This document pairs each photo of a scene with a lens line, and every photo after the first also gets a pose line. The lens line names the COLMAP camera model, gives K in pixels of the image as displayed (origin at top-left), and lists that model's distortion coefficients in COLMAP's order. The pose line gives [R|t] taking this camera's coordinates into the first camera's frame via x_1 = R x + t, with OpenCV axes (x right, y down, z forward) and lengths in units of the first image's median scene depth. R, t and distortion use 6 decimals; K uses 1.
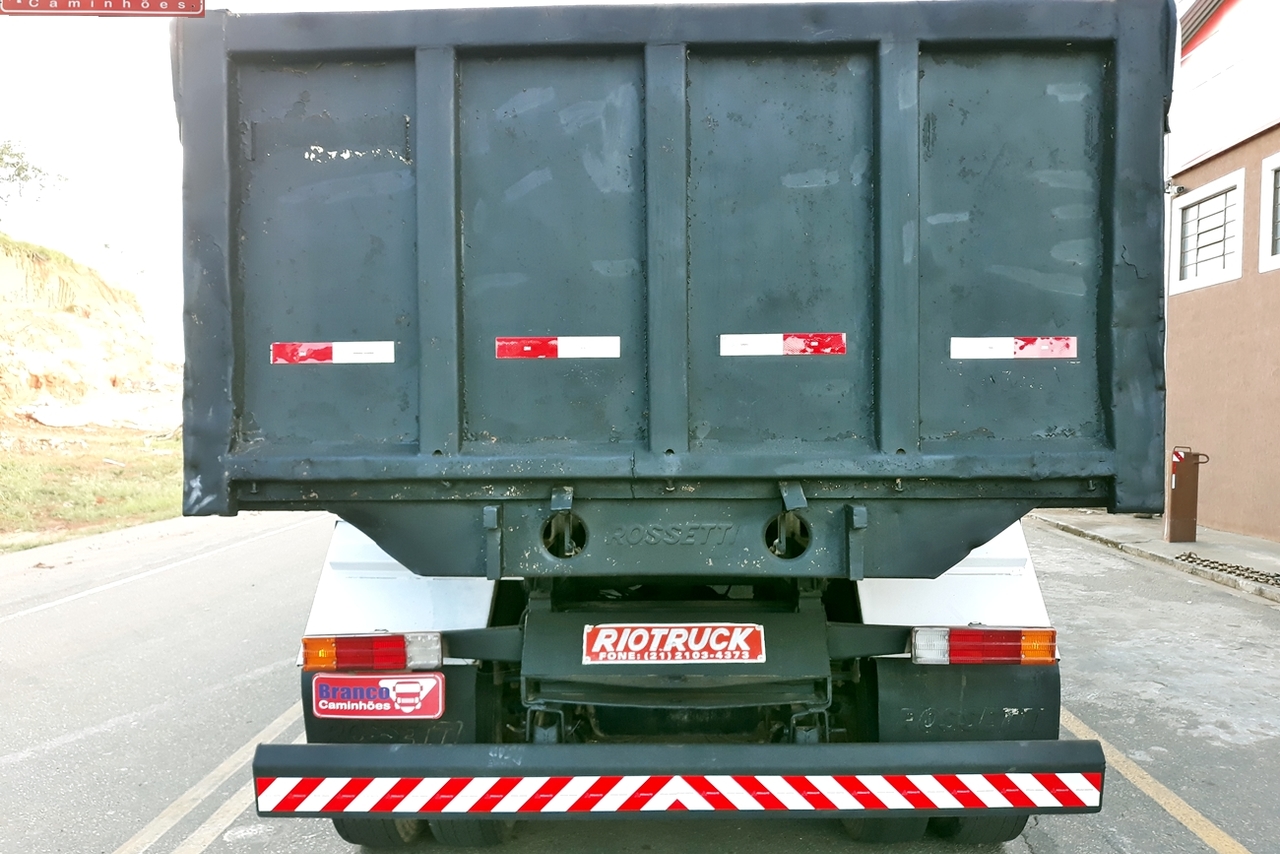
lens RADIAL K [[1039.9, 0, 645.0], [0, 1039.9, 429.3], [0, 0, 1]] dist [0.027591, -0.086021]
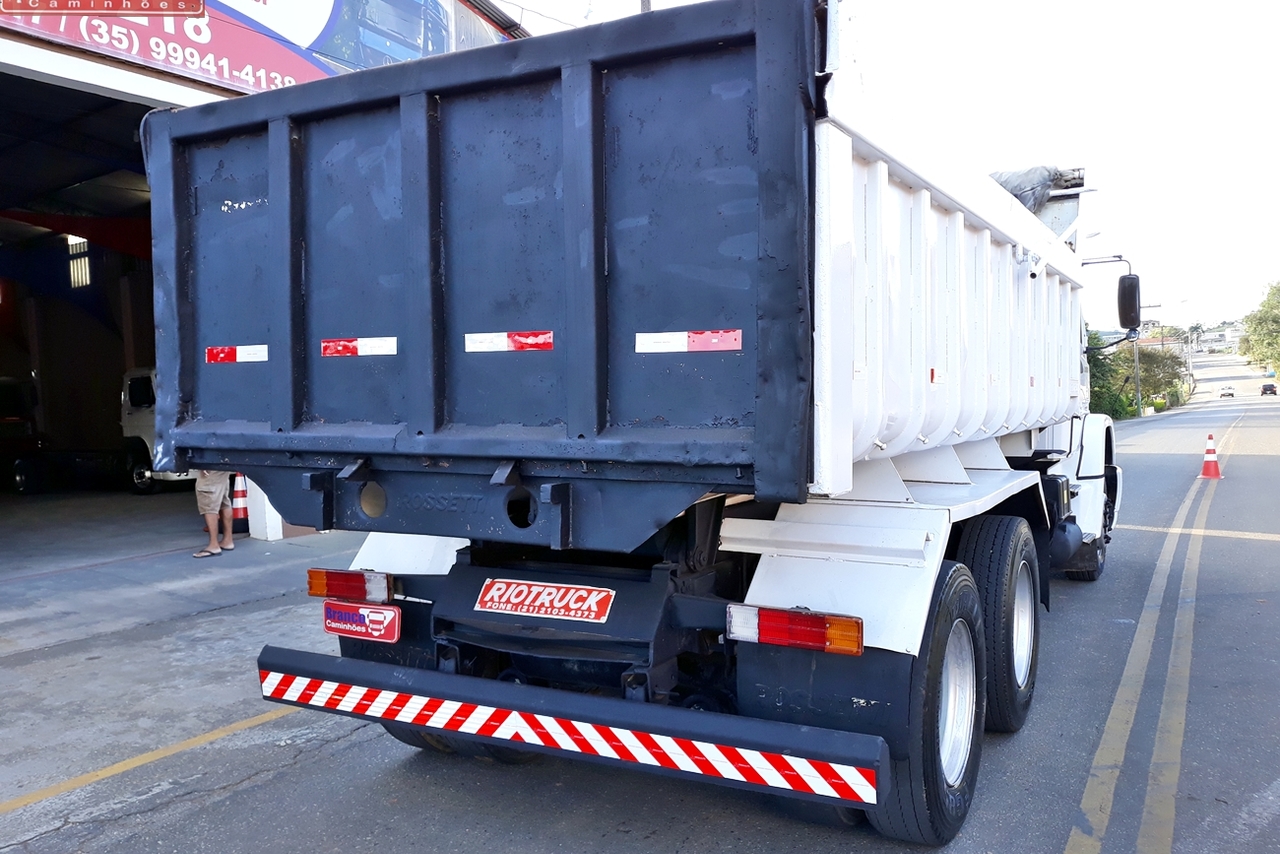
lens RADIAL K [[1039.9, 0, 666.1], [0, 1039.9, 425.5], [0, 0, 1]] dist [0.027591, -0.086021]
pose [[0.893799, 0.016306, -0.448170, 0.797522], [-0.007072, 0.999727, 0.022268, -0.015517], [0.448411, -0.016734, 0.893671, 0.047392]]
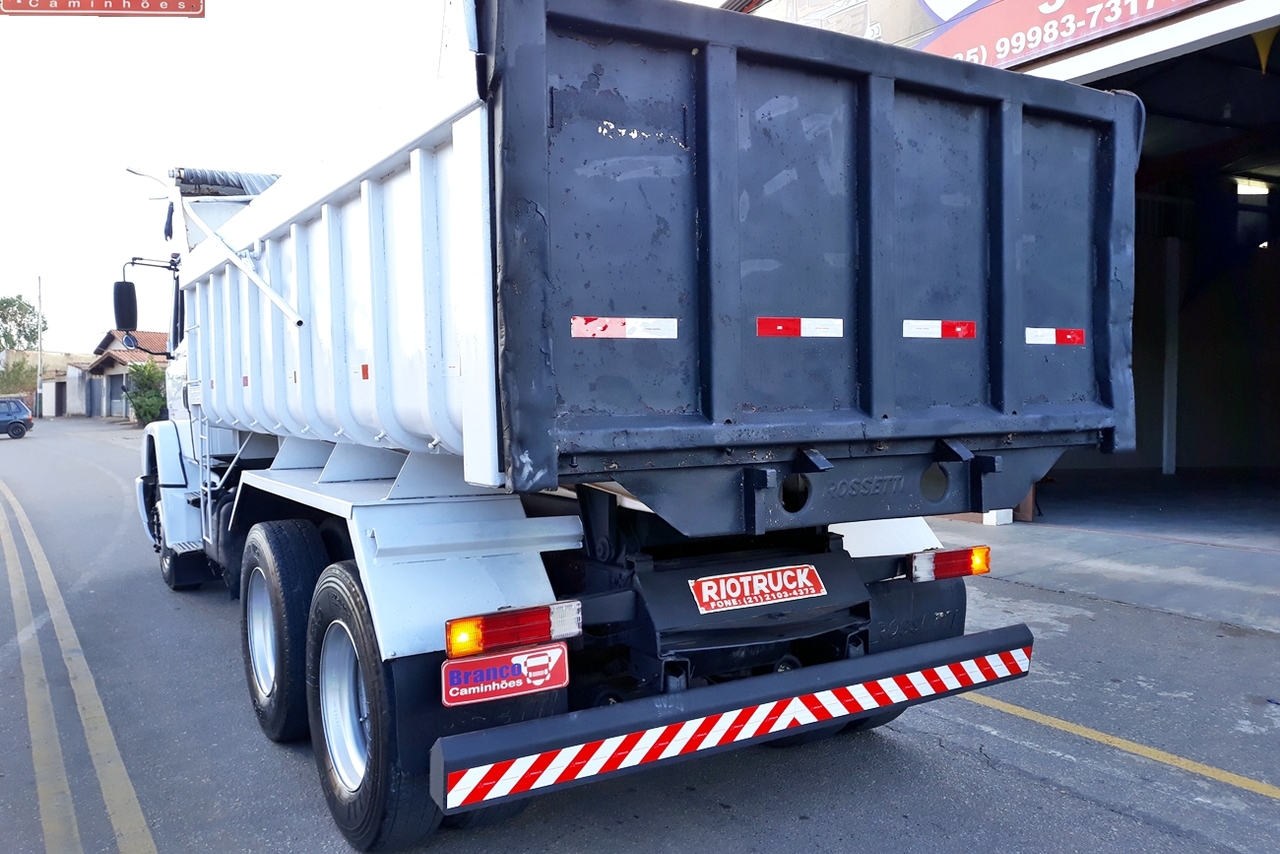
lens RADIAL K [[1039.9, 0, 633.0], [0, 1039.9, 425.5], [0, 0, 1]] dist [0.027591, -0.086021]
pose [[0.848443, -0.023413, 0.528769, -0.836470], [0.014988, 0.999683, 0.020215, 0.002765], [-0.529074, -0.009226, 0.848525, 0.126487]]
